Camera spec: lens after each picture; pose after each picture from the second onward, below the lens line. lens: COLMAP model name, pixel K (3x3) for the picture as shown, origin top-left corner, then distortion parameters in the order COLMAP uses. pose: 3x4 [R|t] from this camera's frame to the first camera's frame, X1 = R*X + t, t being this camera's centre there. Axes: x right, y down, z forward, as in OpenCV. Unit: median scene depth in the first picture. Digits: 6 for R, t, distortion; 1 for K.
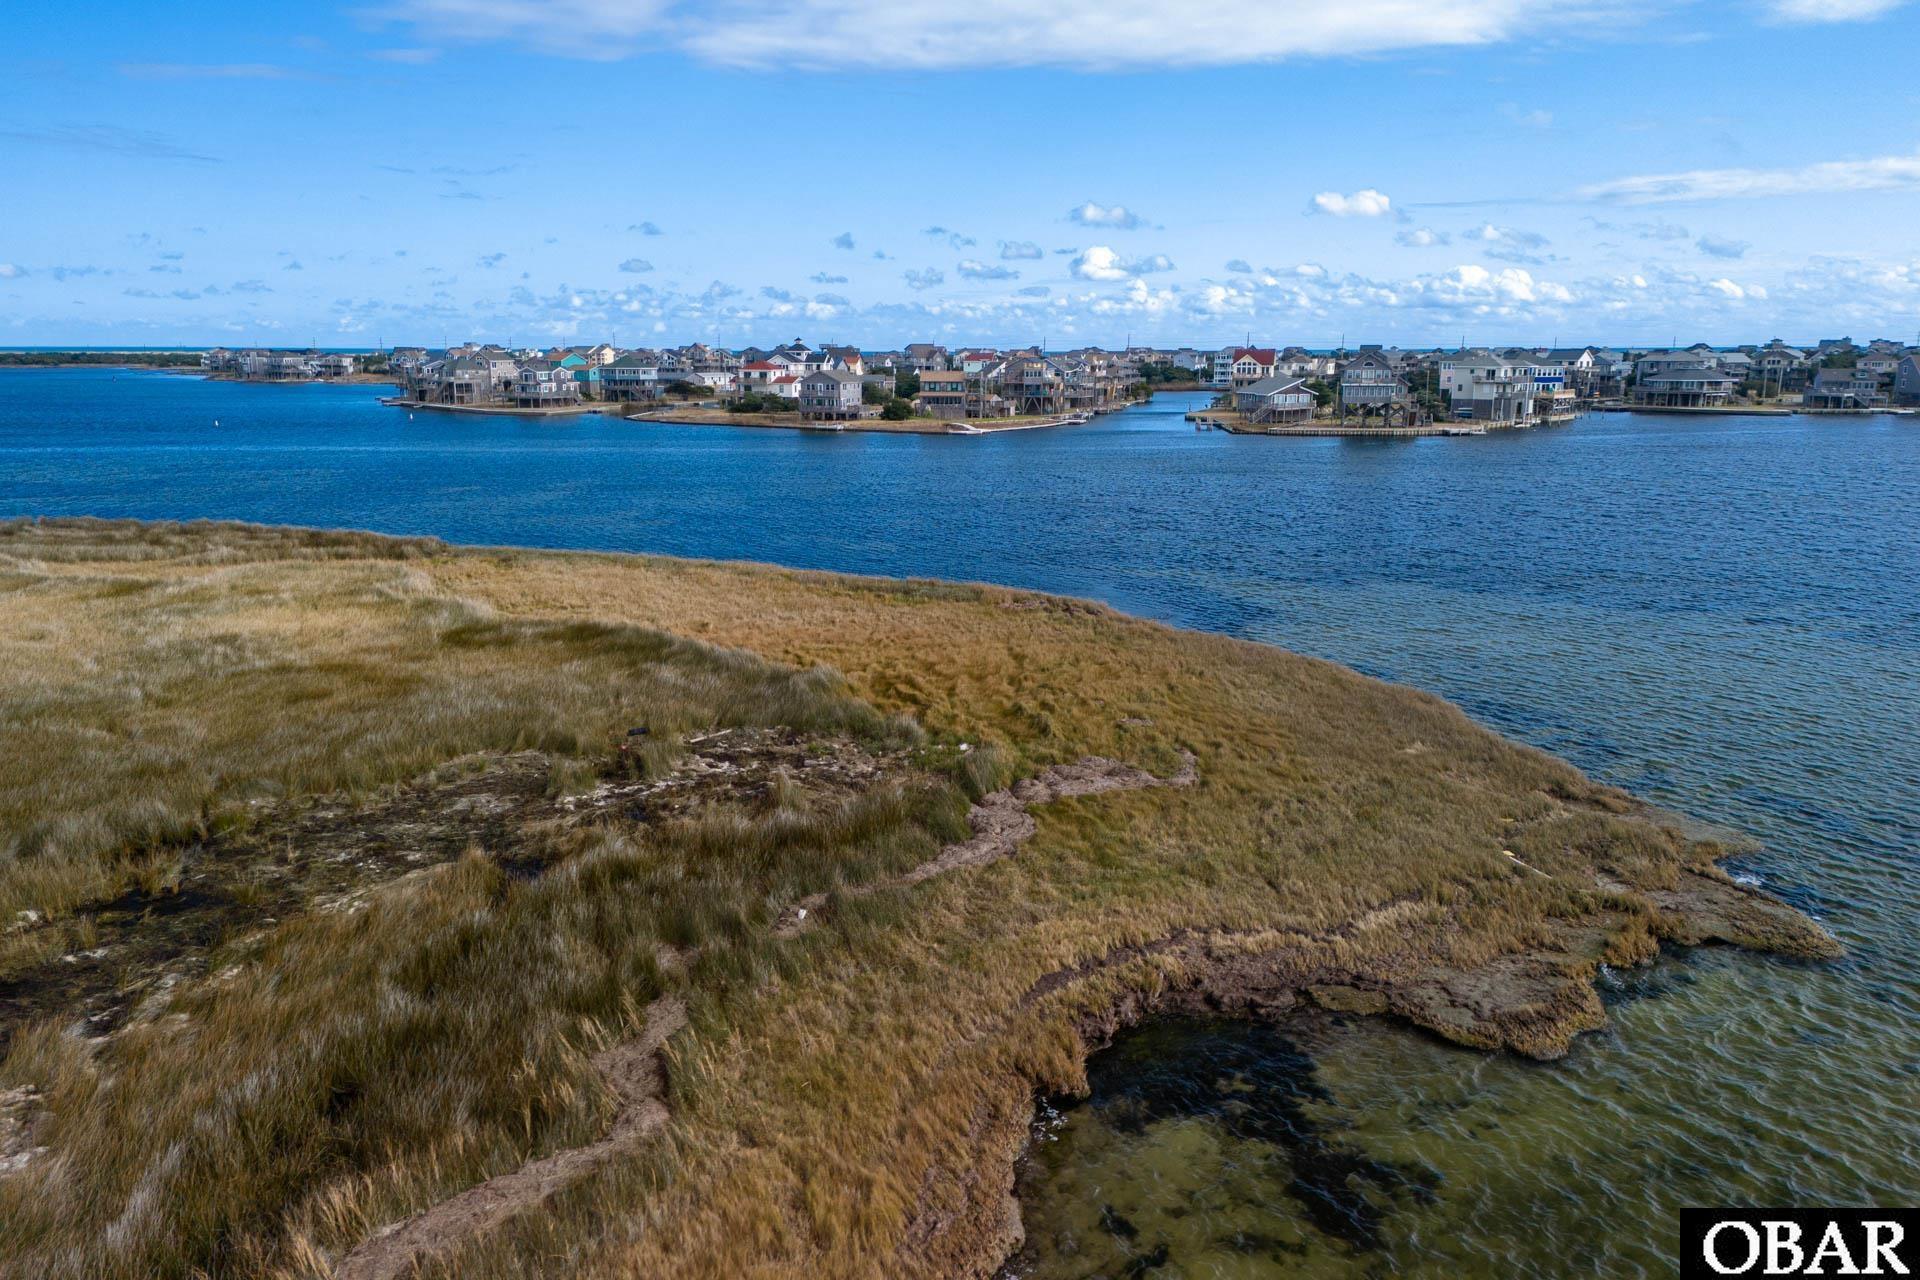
lens RADIAL K [[1413.6, 0, 960.0], [0, 1413.6, 640.0], [0, 0, 1]] dist [0.078828, -0.002146]
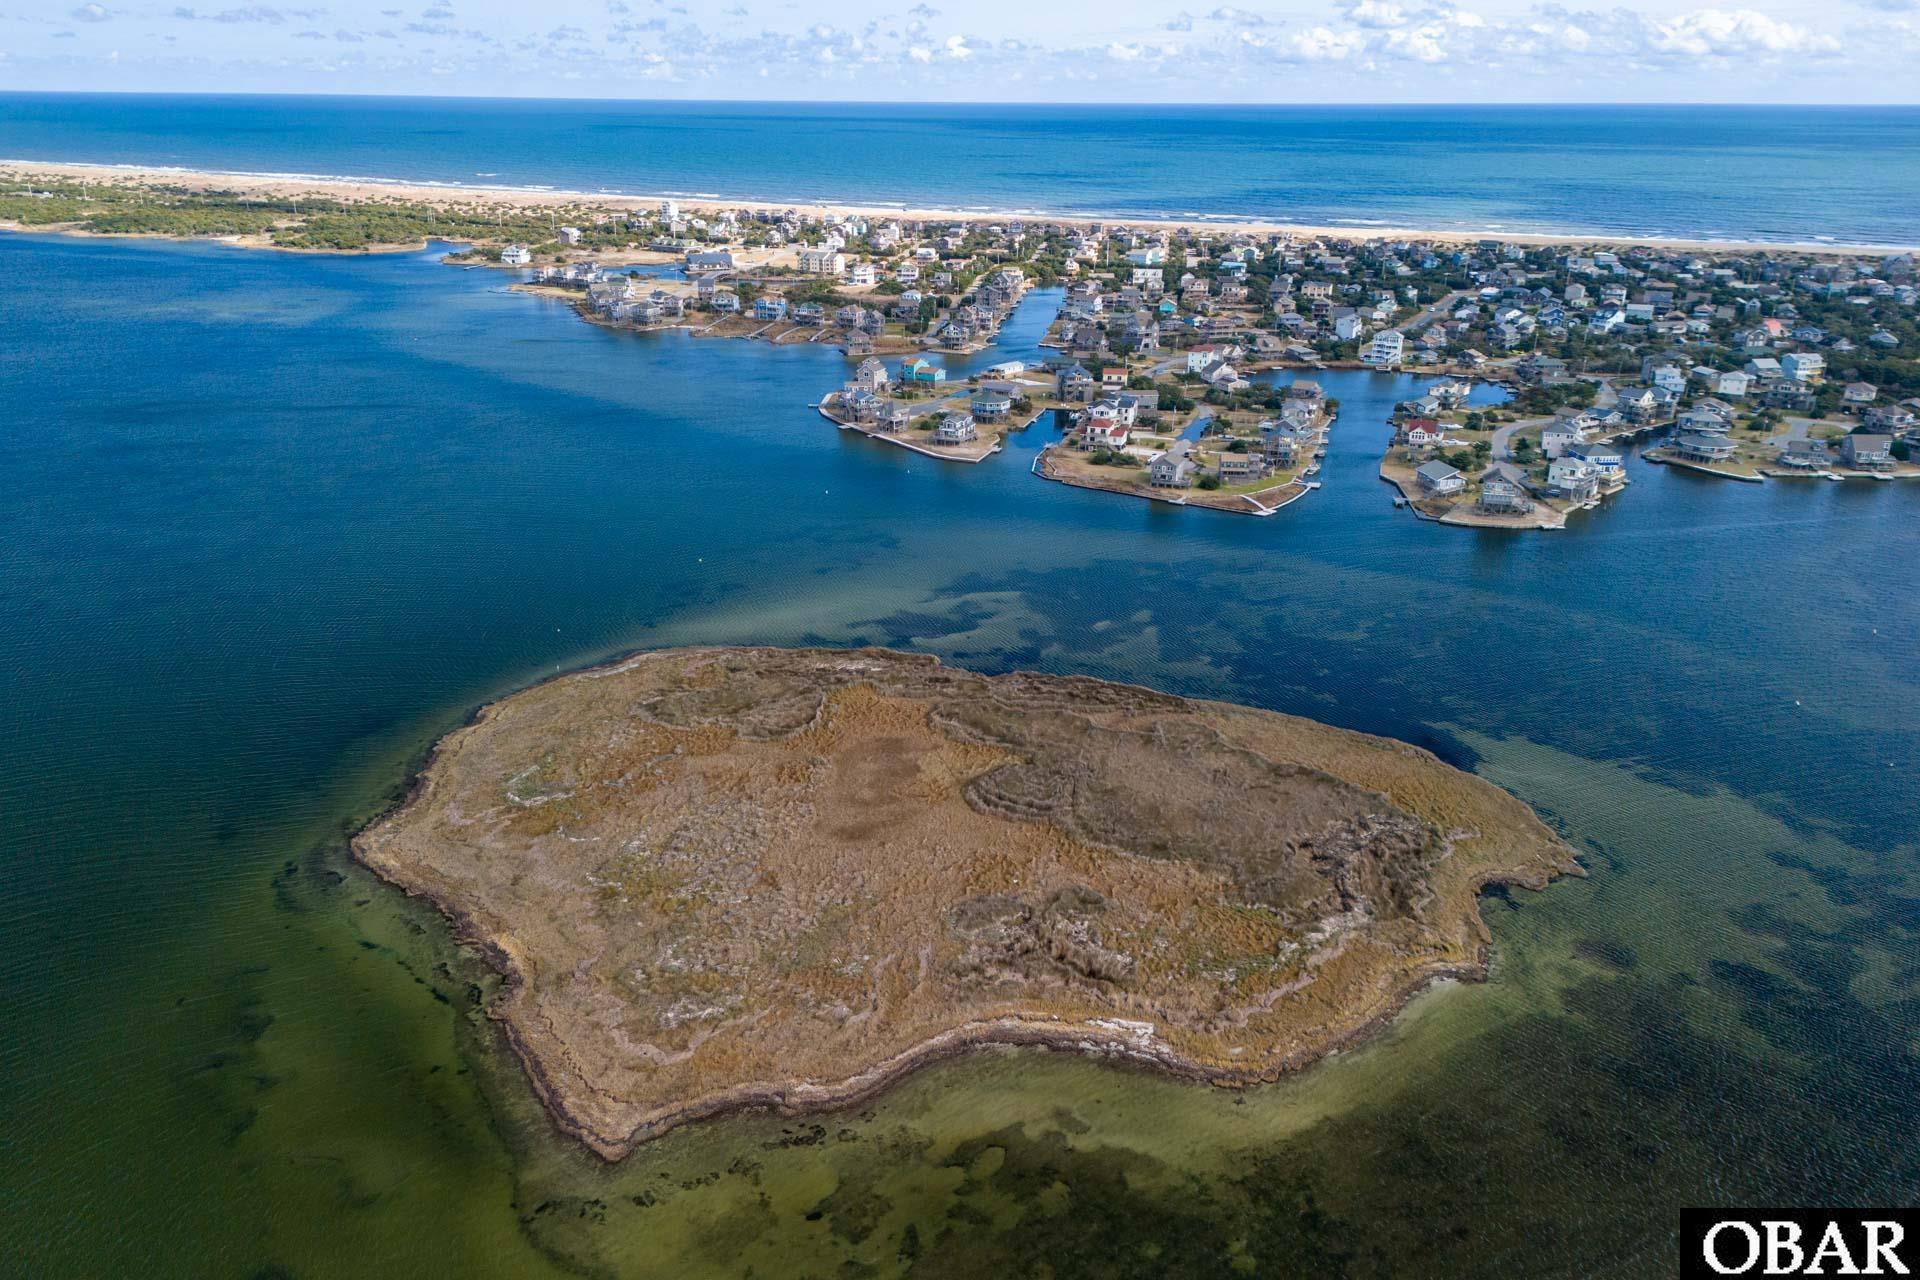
lens RADIAL K [[1413.6, 0, 960.0], [0, 1413.6, 640.0], [0, 0, 1]] dist [0.078828, -0.002146]
pose [[0.998620, 0.018720, -0.049072, -1.801705], [-0.010693, 0.987220, 0.159005, -1.713425], [0.051421, -0.158261, 0.986057, -5.028878]]
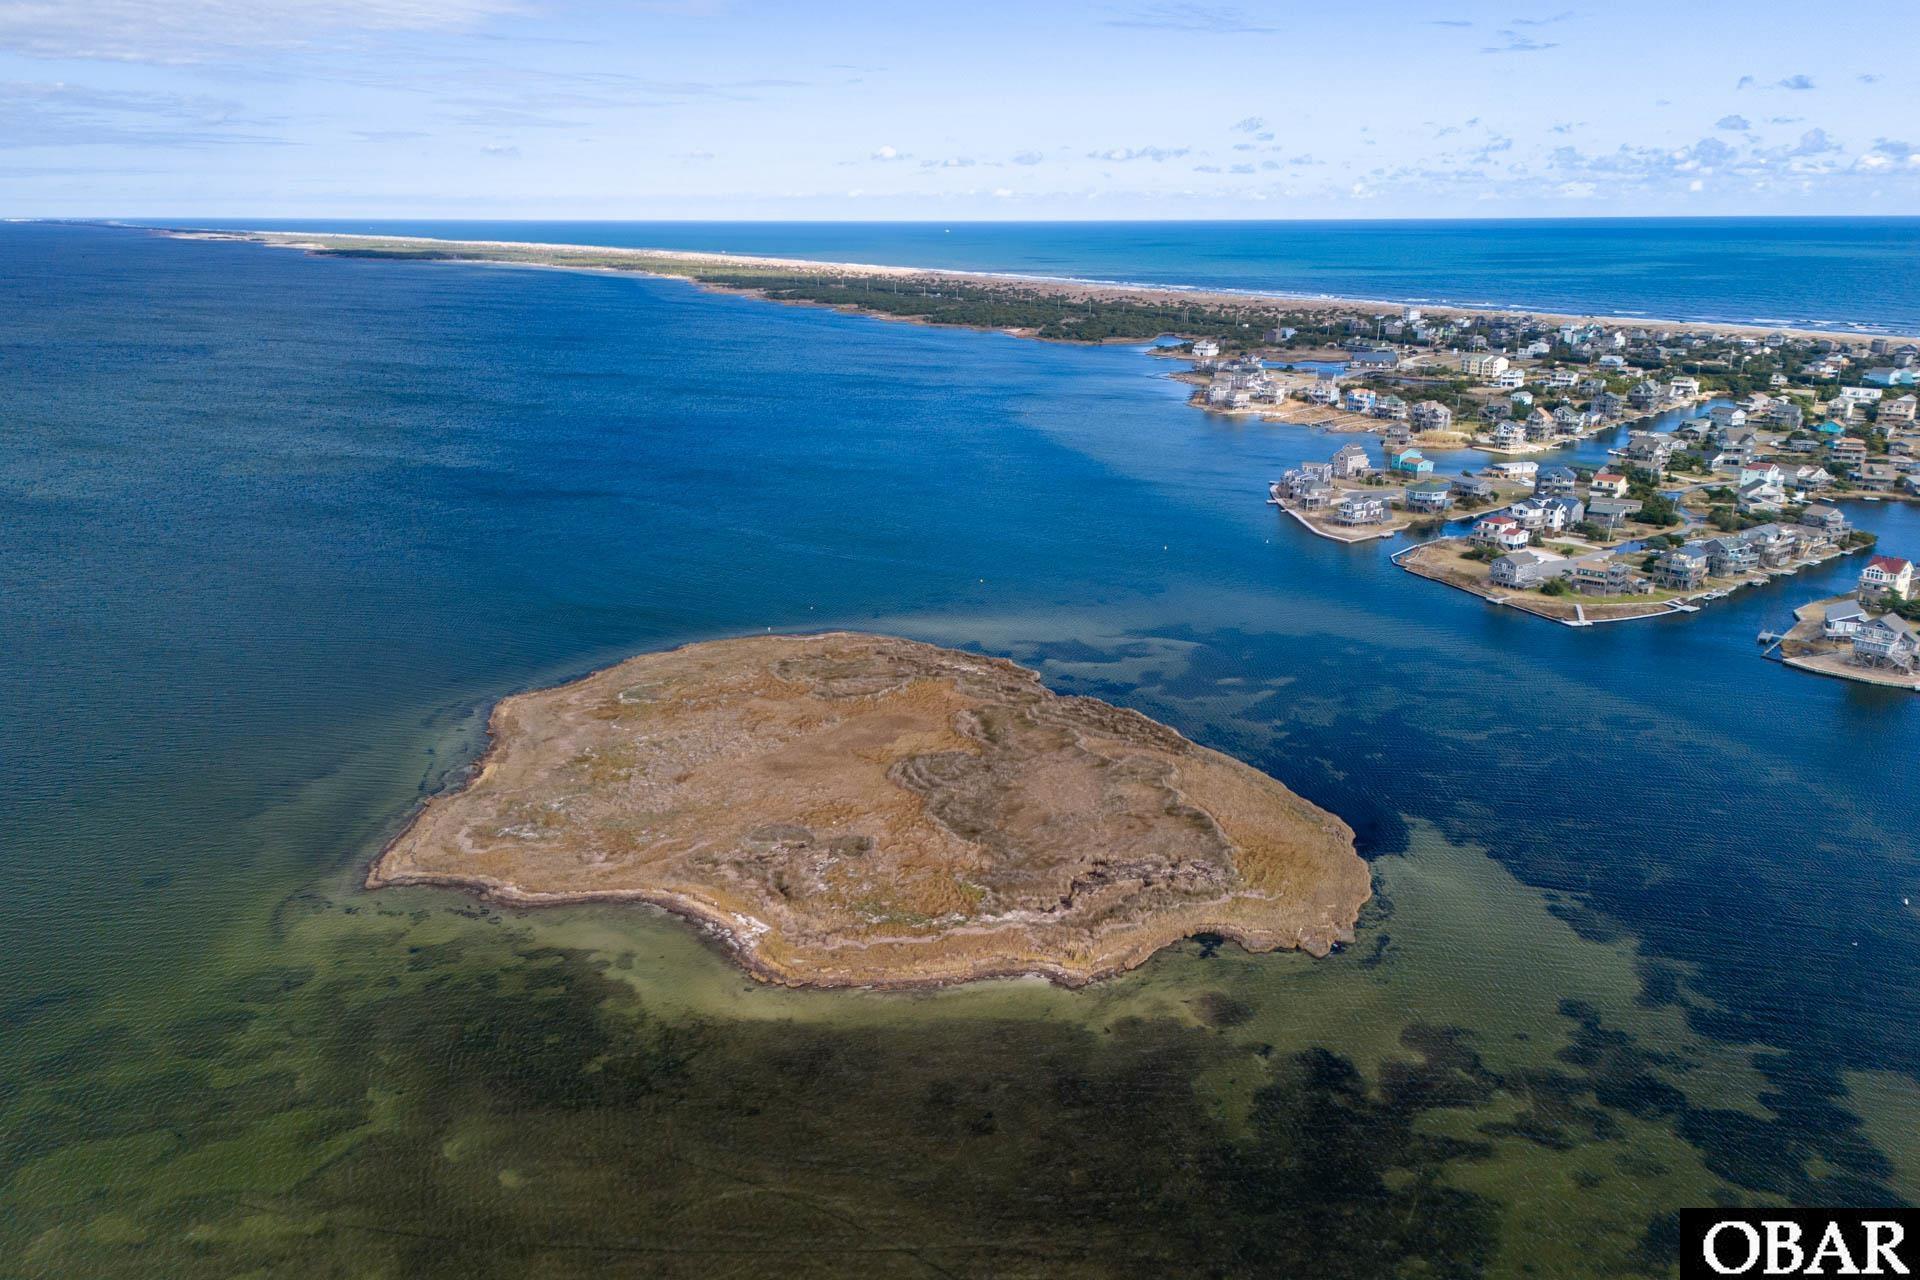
lens RADIAL K [[1407.0, 0, 960.0], [0, 1407.0, 640.0], [0, 0, 1]] dist [0.046519, -0.006313]
pose [[0.797315, 0.169161, -0.579374, 2.435777], [-0.118933, 0.985134, 0.123960, -1.559718], [0.591730, -0.029928, 0.805581, -4.418825]]
